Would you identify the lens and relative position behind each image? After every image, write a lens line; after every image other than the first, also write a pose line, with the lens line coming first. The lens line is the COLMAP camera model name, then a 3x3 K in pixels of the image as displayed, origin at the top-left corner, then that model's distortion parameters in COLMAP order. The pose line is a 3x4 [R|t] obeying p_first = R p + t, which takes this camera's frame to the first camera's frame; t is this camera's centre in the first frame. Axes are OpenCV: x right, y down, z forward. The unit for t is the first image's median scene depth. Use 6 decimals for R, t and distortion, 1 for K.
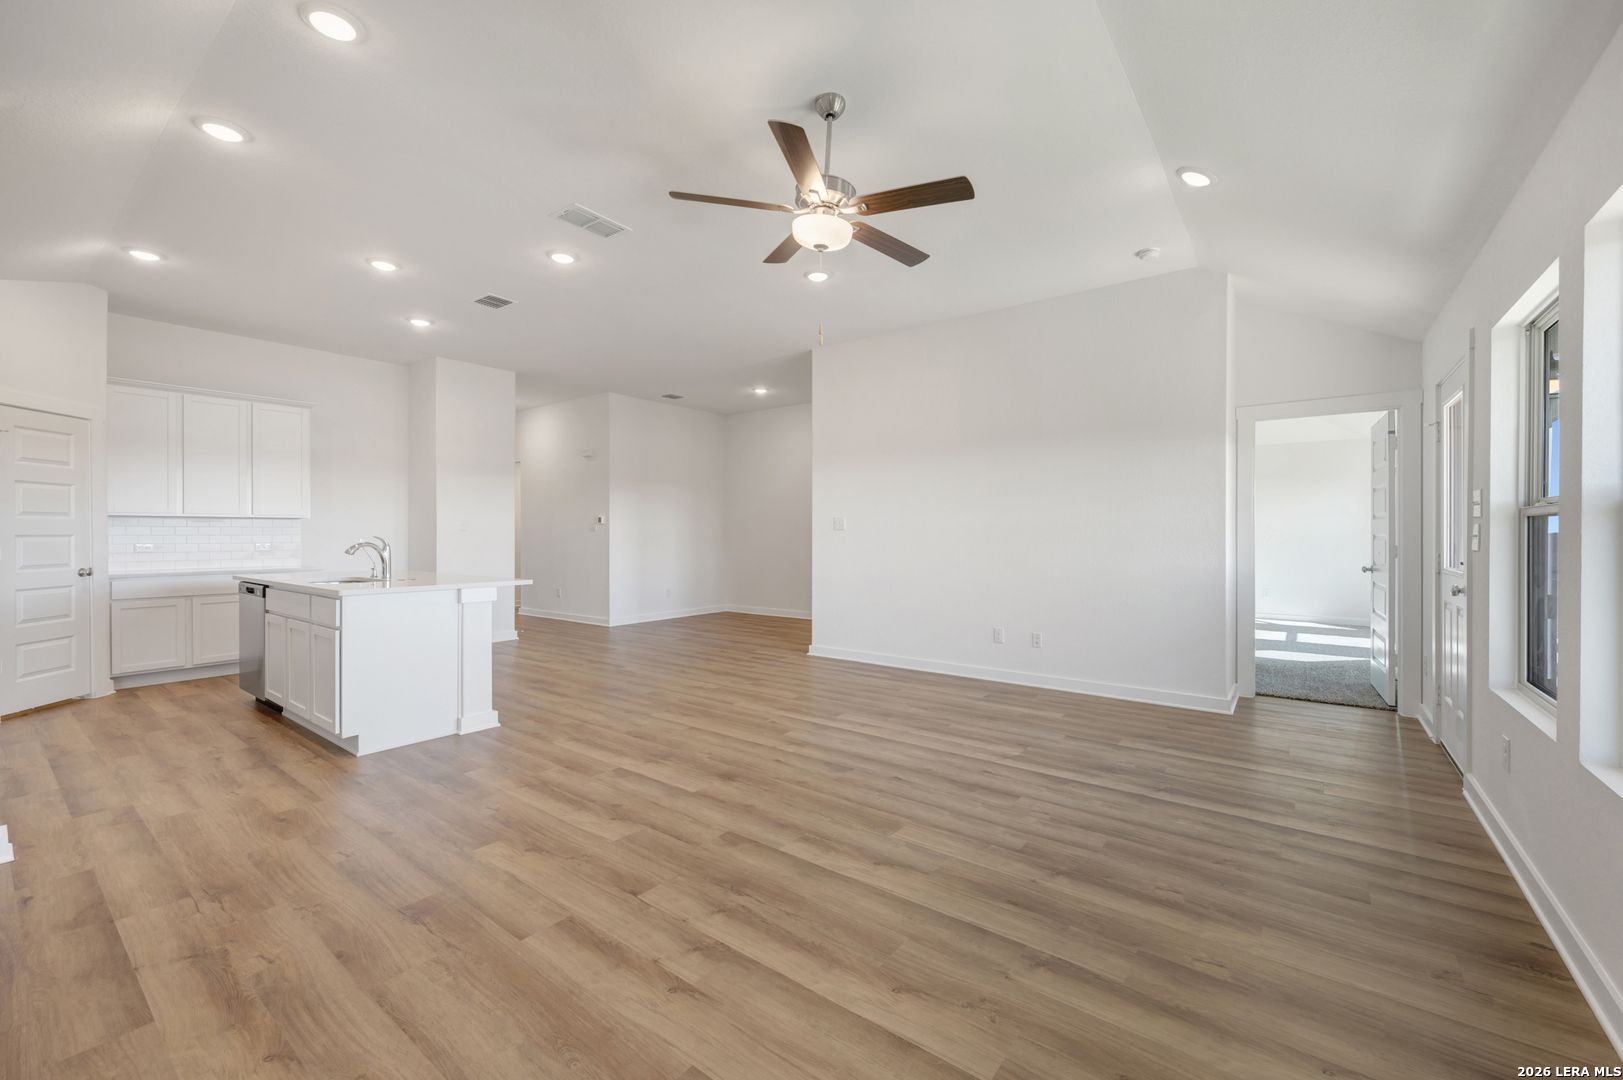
lens RADIAL K [[674.8, 0, 820.4], [0, 674.8, 528.9], [0, 0, 1]] dist [-0.000523, -0.000100]
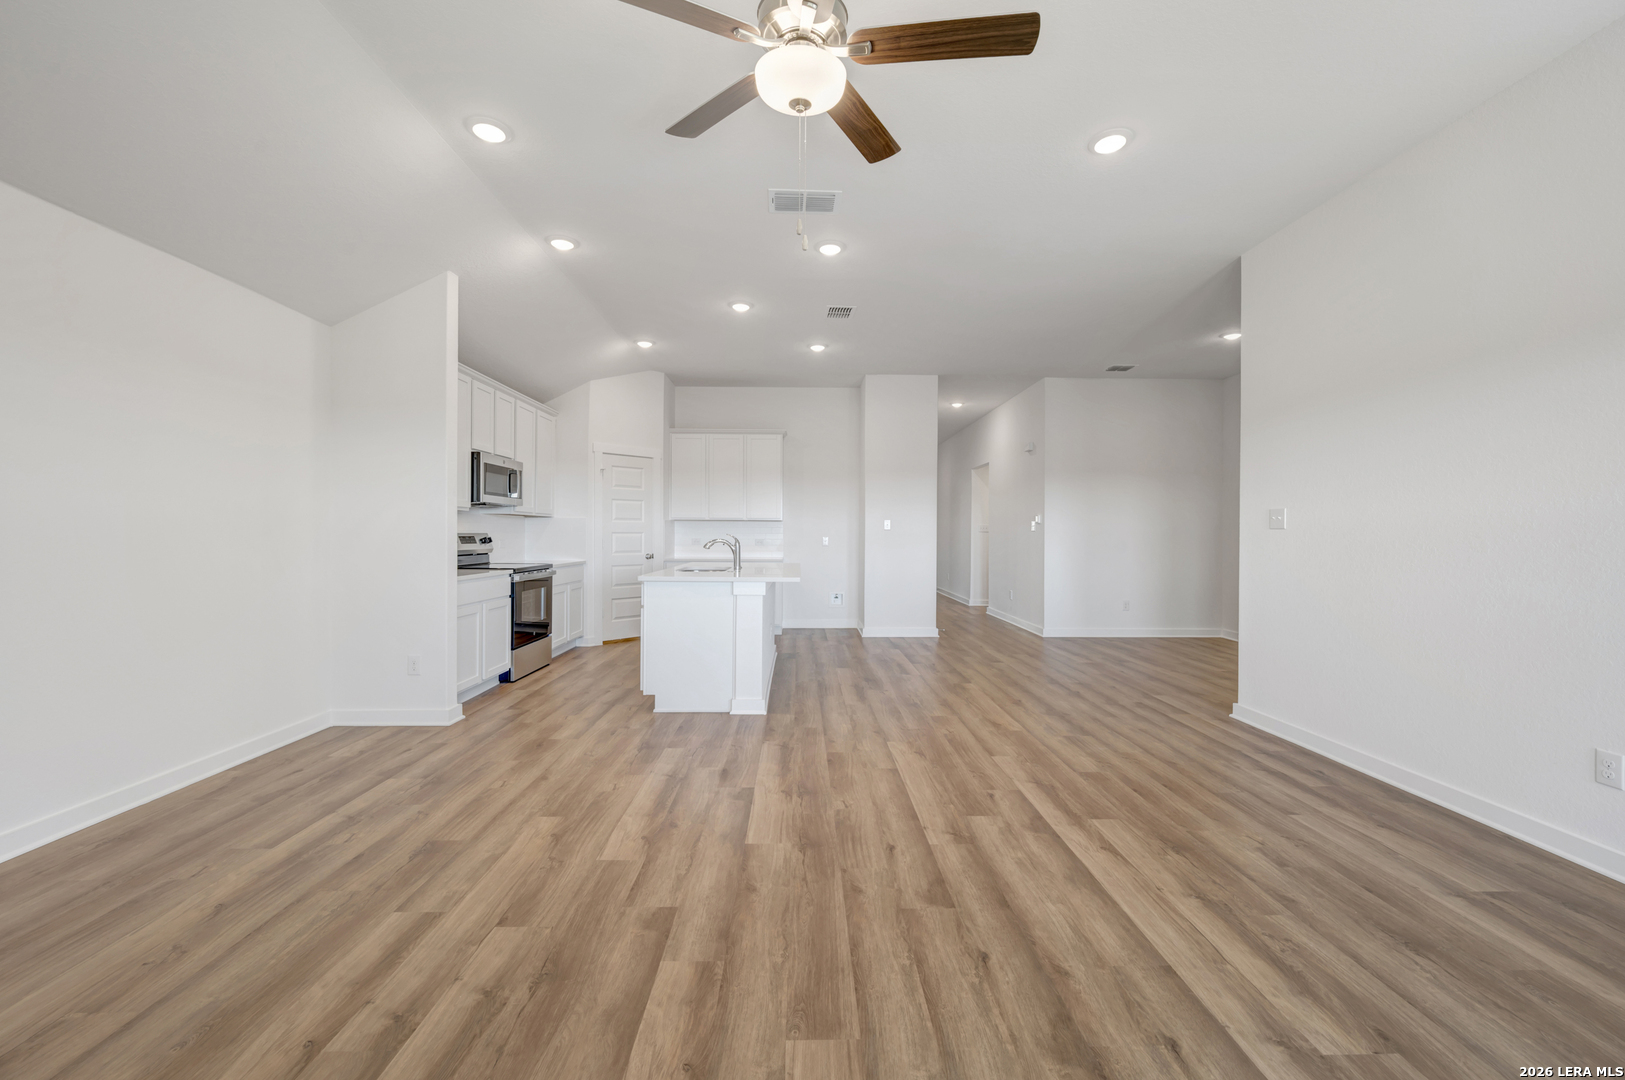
lens RADIAL K [[650.3, 0, 815.3], [0, 650.3, 535.7], [0, 0, 1]] dist [-0.001018, -0.000332]
pose [[0.607292, 0.006675, -0.794451, 0.431380], [-0.000292, 0.999967, 0.008178, 0.004874], [0.794479, -0.004734, 0.607273, 0.510129]]
